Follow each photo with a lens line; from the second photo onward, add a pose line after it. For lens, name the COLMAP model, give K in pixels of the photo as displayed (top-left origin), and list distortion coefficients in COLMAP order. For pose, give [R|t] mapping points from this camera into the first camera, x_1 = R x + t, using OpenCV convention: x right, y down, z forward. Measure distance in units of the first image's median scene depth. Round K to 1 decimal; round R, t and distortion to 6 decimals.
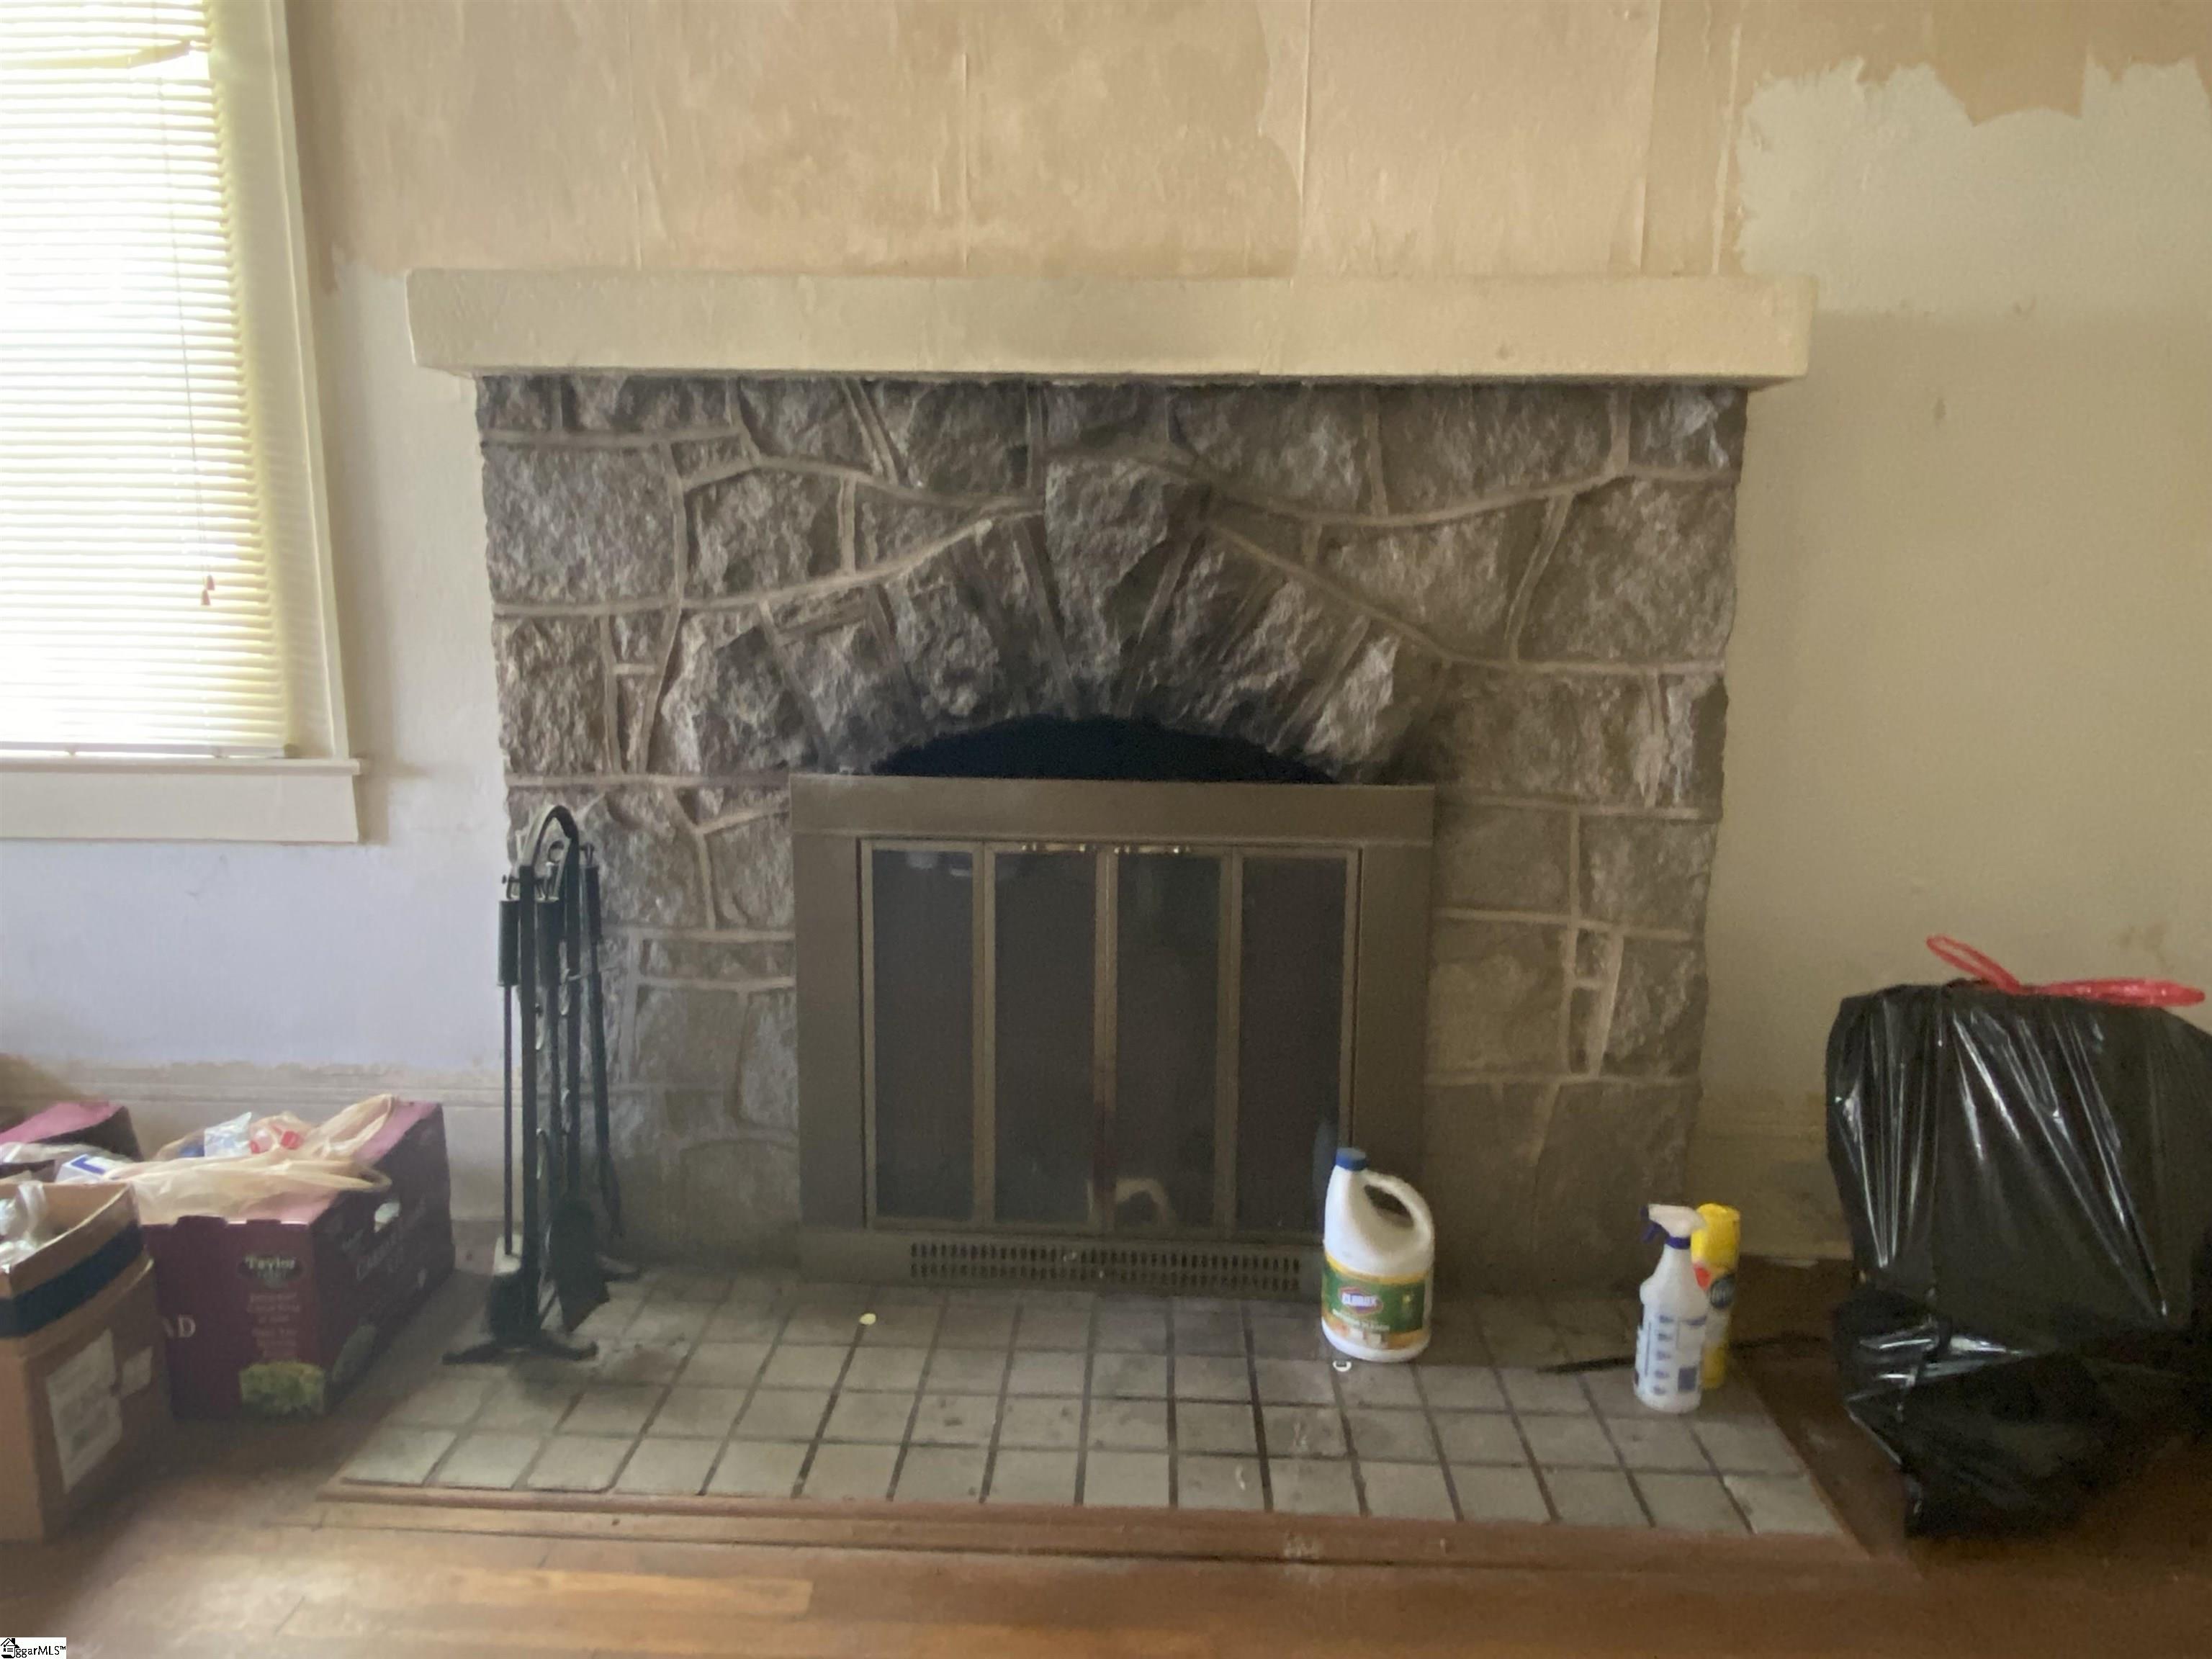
lens RADIAL K [[1401.0, 0, 1093.7], [0, 1401.0, 820.6], [0, 0, 1]] dist [0.080603, -0.088046]
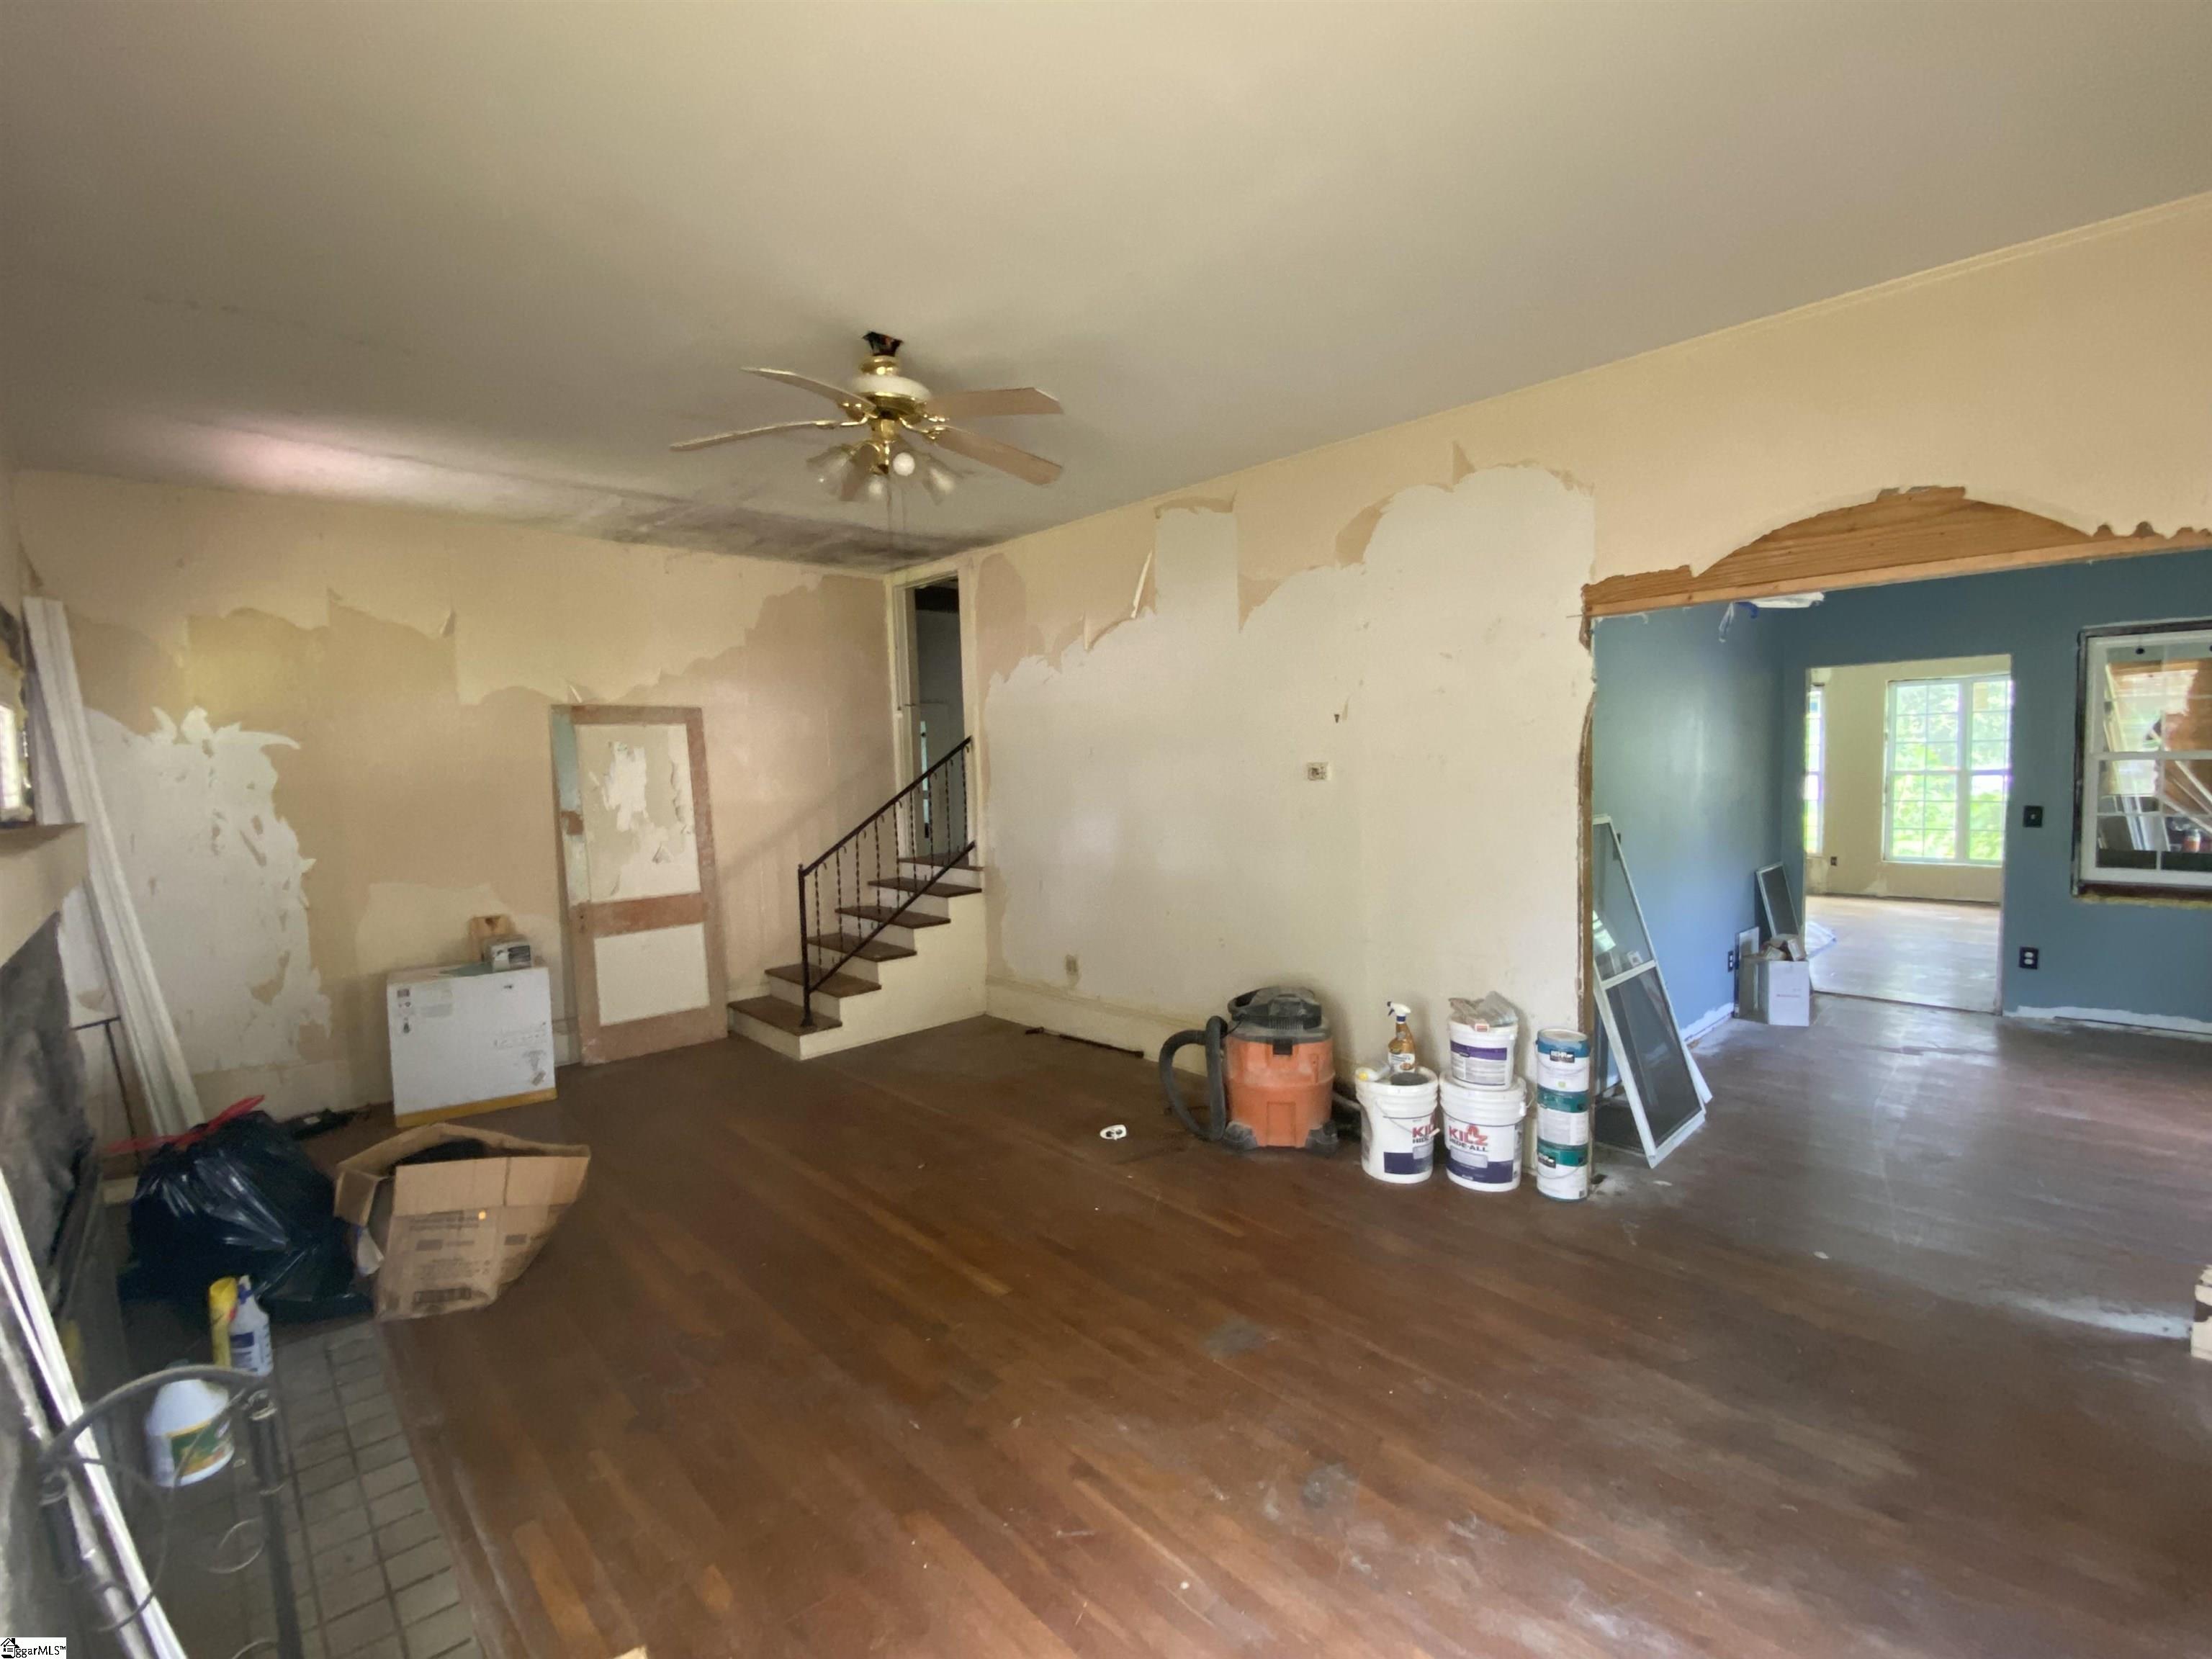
lens RADIAL K [[990.9, 0, 1104.0], [0, 990.9, 823.3], [0, 0, 1]] dist [0.042489, -0.033300]
pose [[-0.710406, -0.039020, 0.702709, -1.298202], [0.145264, 0.968833, 0.200652, -0.416795], [-0.688637, 0.244623, -0.682597, 0.892957]]
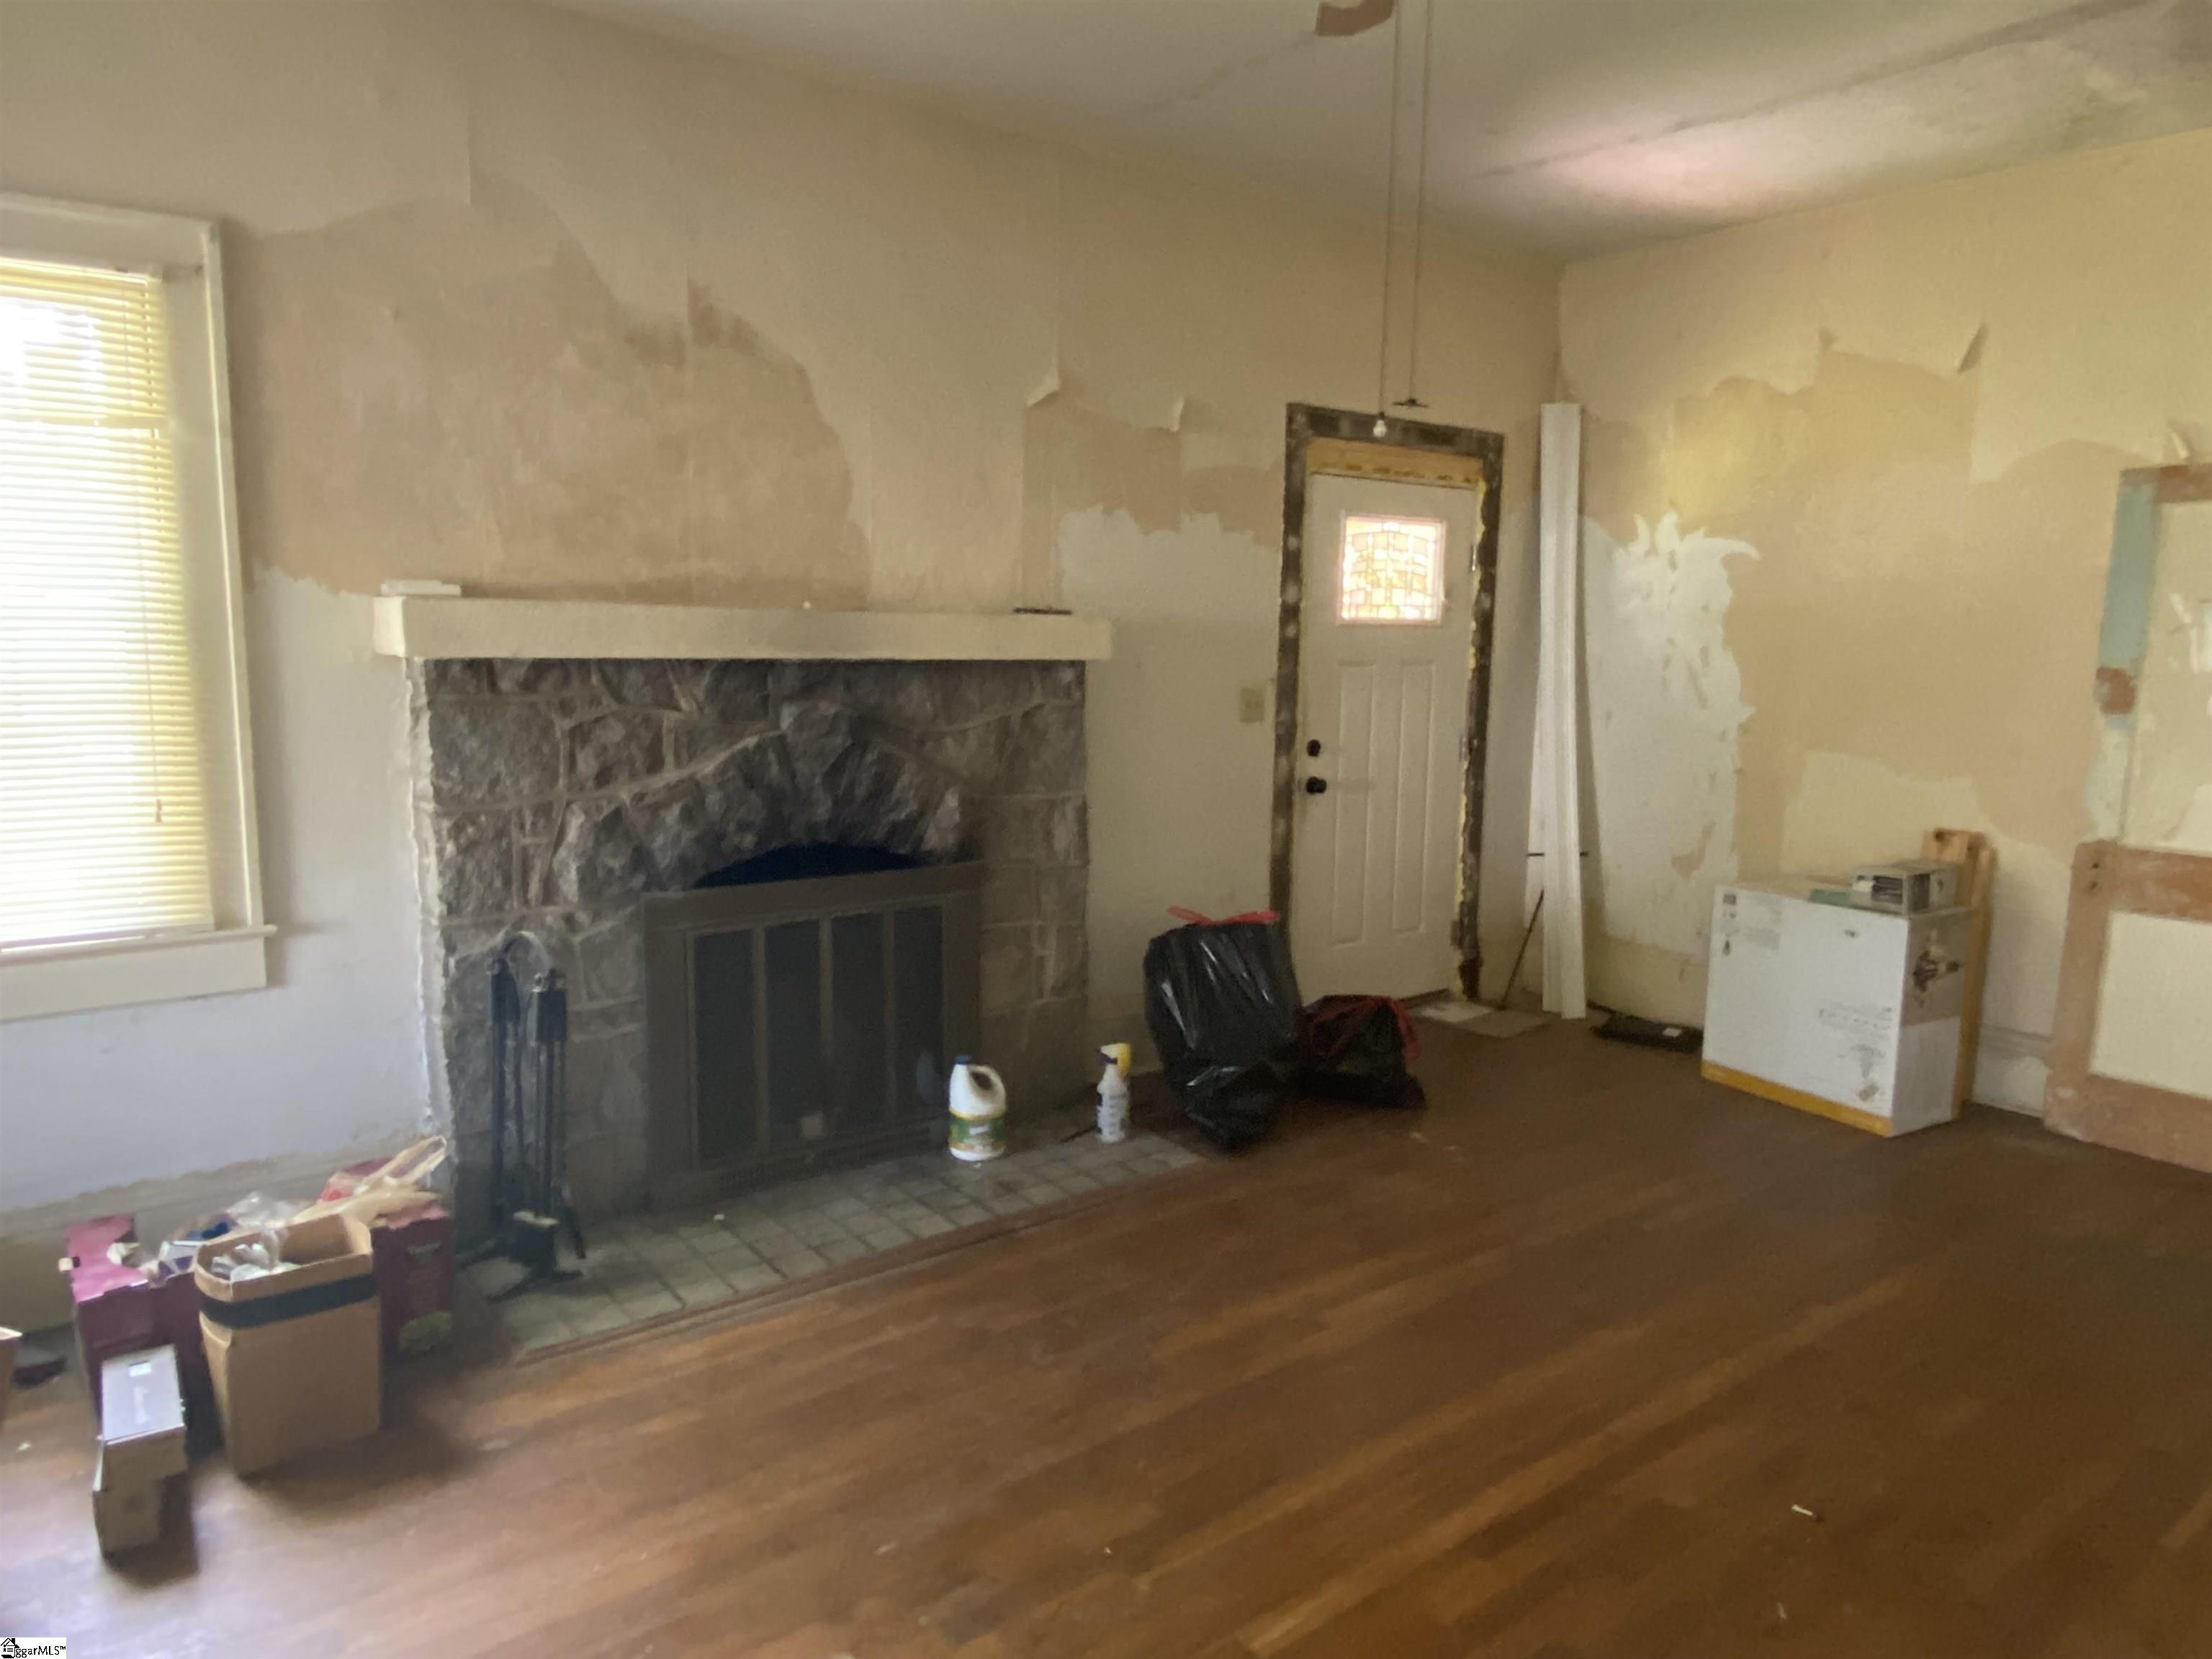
lens RADIAL K [[1401.0, 0, 1093.7], [0, 1401.0, 820.6], [0, 0, 1]] dist [0.080603, -0.088046]
pose [[0.773856, -0.084062, 0.627758, -0.847067], [0.109812, 0.993950, -0.002270, -0.059343], [-0.623769, 0.070692, 0.778405, -0.613863]]
